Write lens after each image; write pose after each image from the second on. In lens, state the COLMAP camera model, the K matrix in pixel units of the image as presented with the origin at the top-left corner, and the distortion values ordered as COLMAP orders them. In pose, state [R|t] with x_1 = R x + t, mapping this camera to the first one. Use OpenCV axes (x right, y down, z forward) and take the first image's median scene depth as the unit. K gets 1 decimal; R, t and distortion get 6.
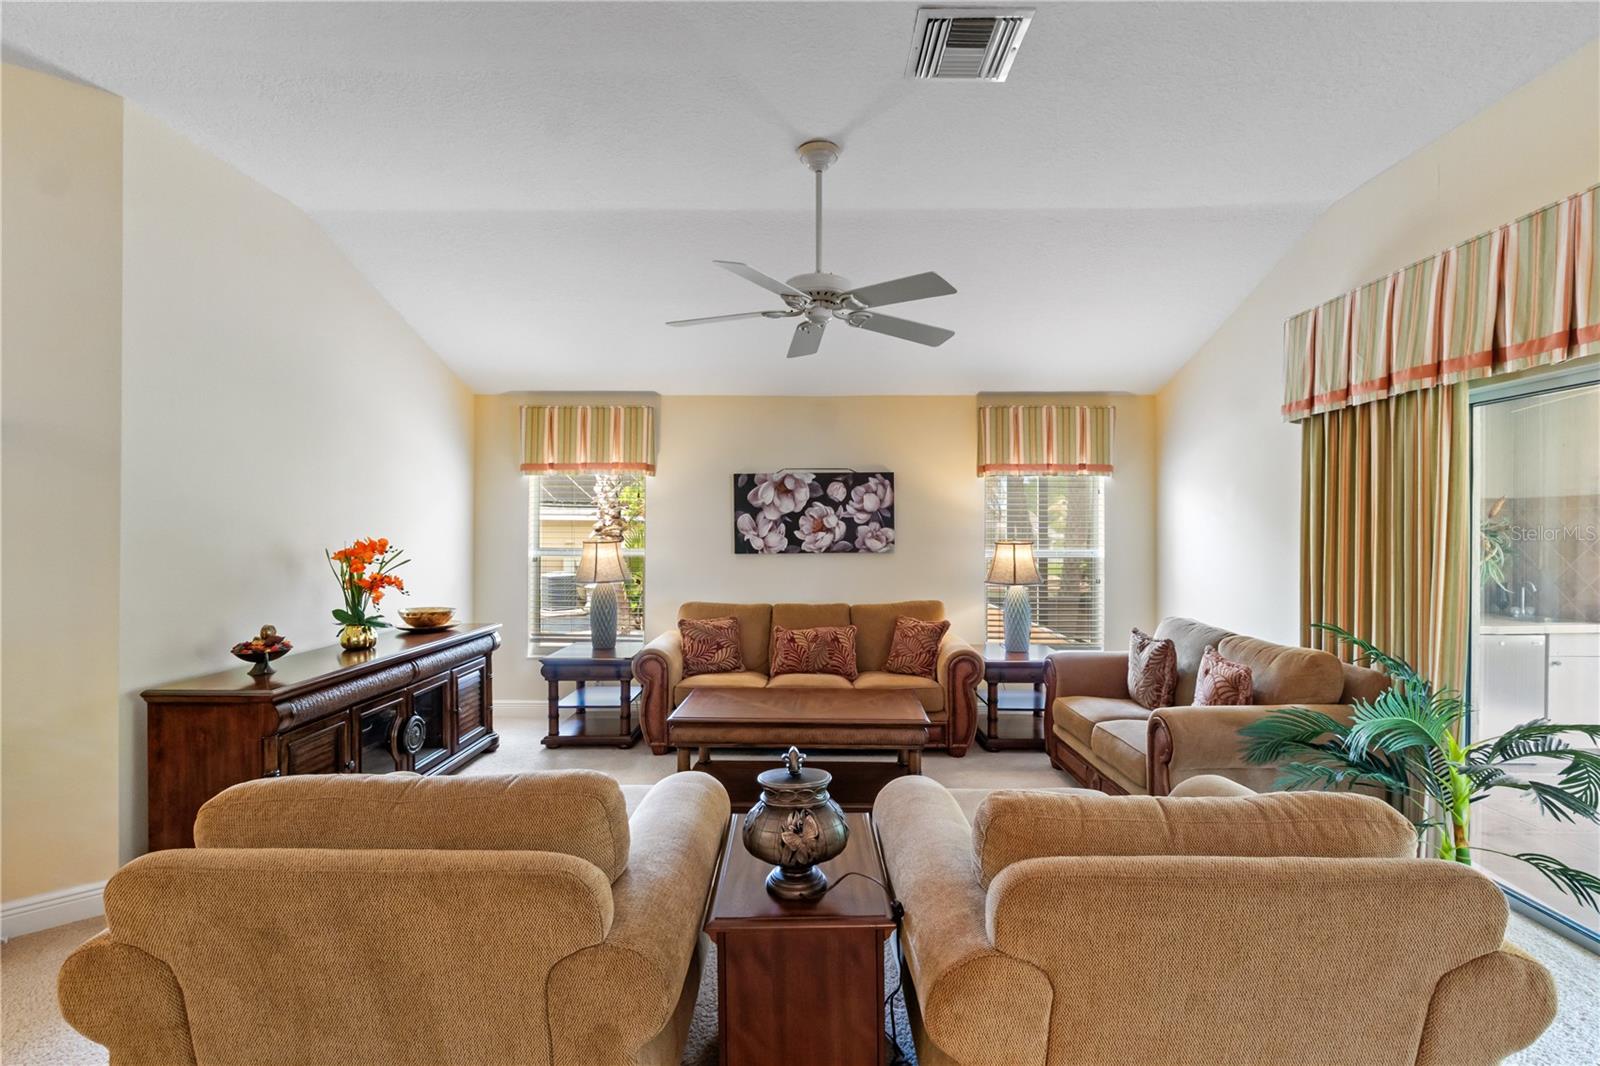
lens RADIAL K [[733.5, 0, 806.8], [0, 733.5, 522.8], [0, 0, 1]] dist [-0.006681, -0.000745]
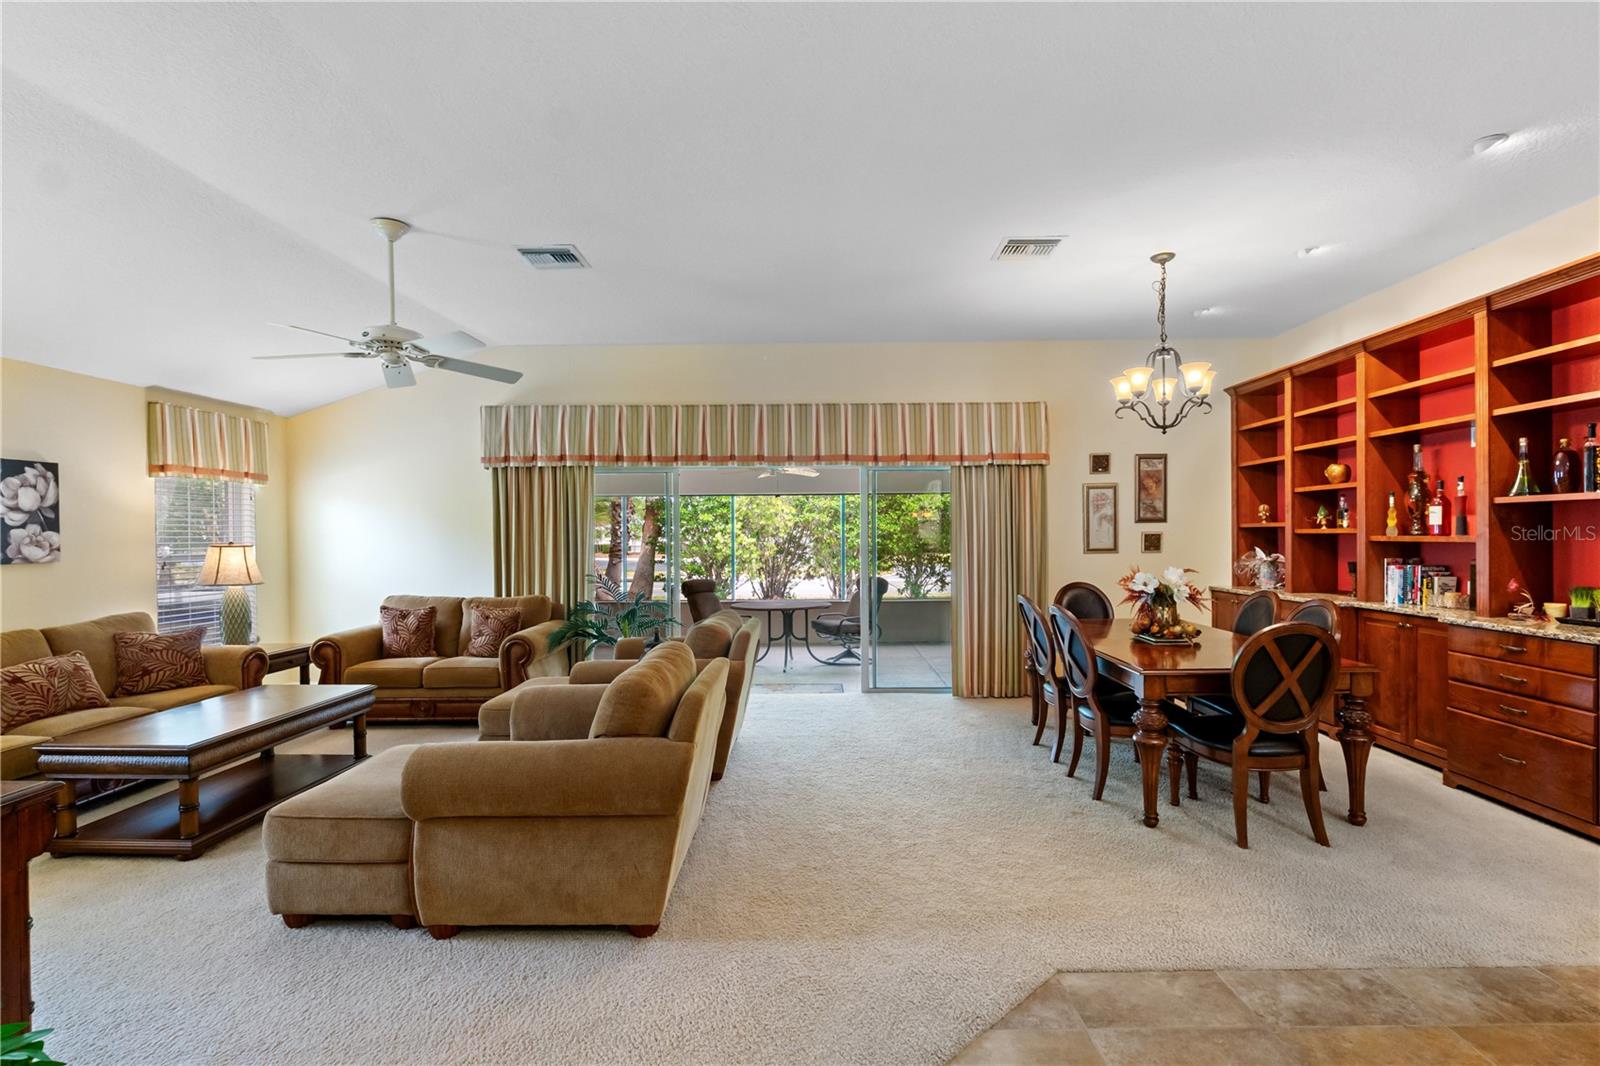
lens RADIAL K [[722.3, 0, 800.0], [0, 722.3, 533.0], [0, 0, 1]] dist [0.000537, -0.000342]
pose [[0.009415, -0.006134, 0.999937, -0.675471], [-0.003168, 0.999976, 0.006164, 0.000982], [-0.999951, -0.003226, 0.009395, 0.170018]]
